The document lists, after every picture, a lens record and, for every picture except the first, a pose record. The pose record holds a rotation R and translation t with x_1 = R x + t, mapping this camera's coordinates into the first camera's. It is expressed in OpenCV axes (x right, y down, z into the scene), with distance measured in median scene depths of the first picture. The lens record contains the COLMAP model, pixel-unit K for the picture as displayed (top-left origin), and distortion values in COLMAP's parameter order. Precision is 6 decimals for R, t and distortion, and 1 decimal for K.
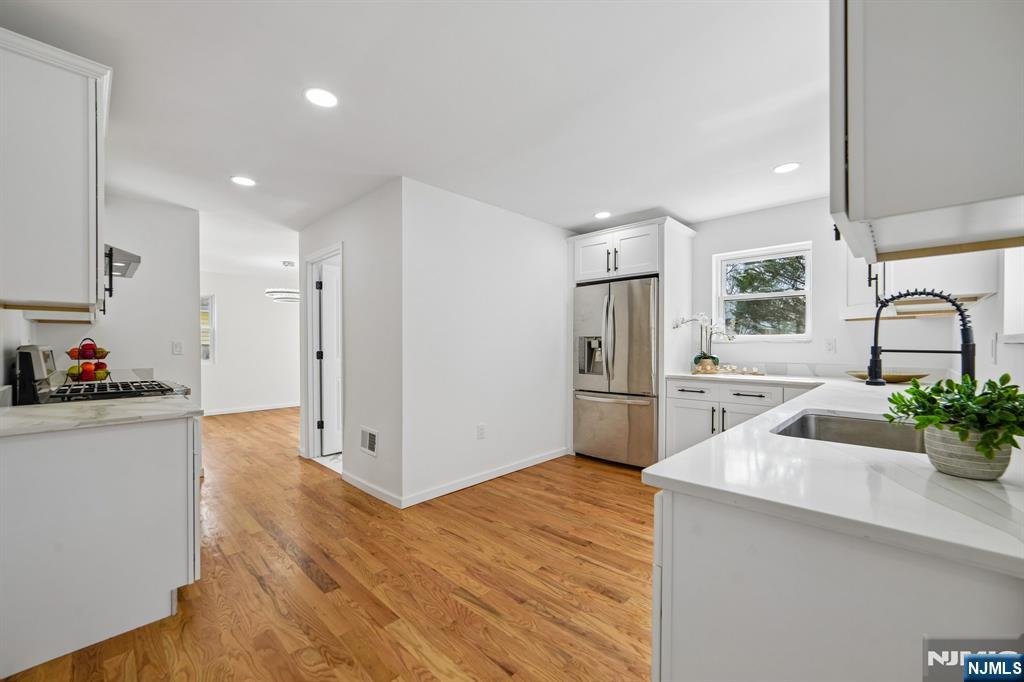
lens RADIAL K [[405.8, 0, 513.8], [0, 405.8, 345.1], [0, 0, 1]] dist [-0.004941, 0.001170]
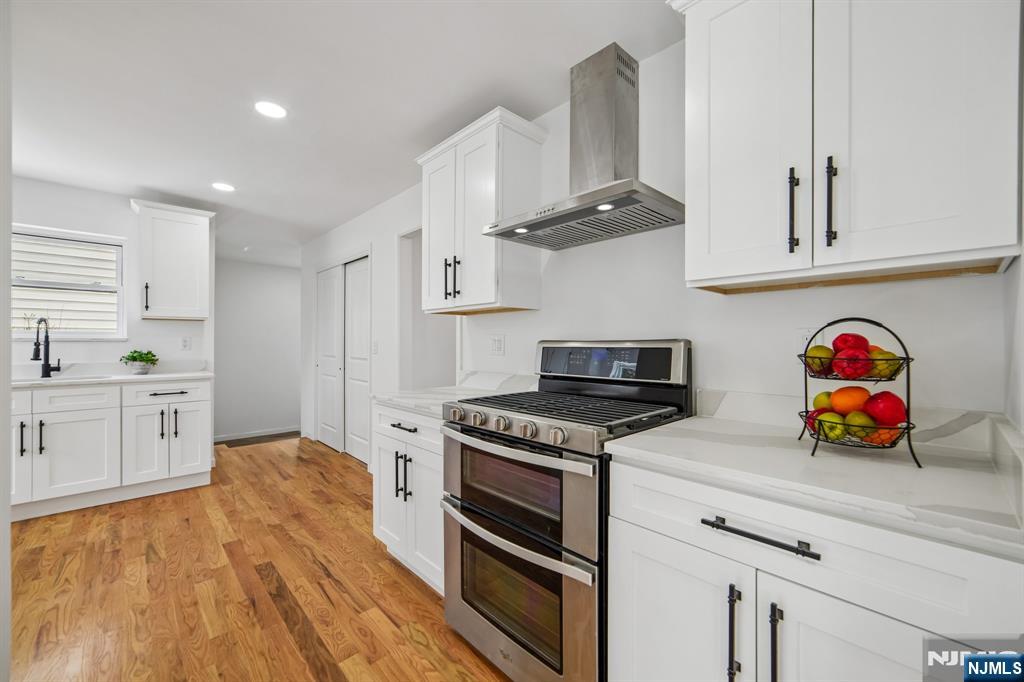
lens RADIAL K [[405.8, 0, 515.1], [0, 405.8, 346.1], [0, 0, 1]] dist [-0.004941, 0.001170]
pose [[-0.998874, -0.000108, 0.047451, -0.722712], [0.000216, 0.999977, 0.006822, 0.004159], [-0.047451, 0.006825, -0.998850, 1.256879]]
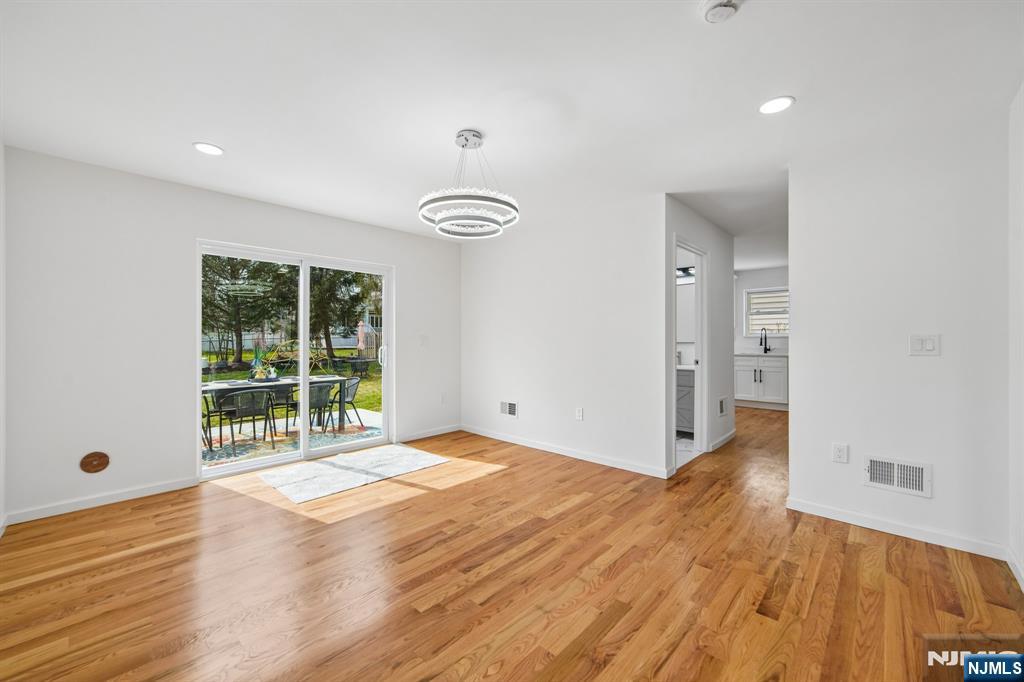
lens RADIAL K [[405.8, 0, 521.0], [0, 405.8, 339.2], [0, 0, 1]] dist [-0.004941, 0.001170]
pose [[-0.027526, 0.004223, 0.999612, -1.774480], [0.009573, 0.999946, -0.003961, 0.003036], [-0.999575, 0.009460, -0.027565, 1.772458]]
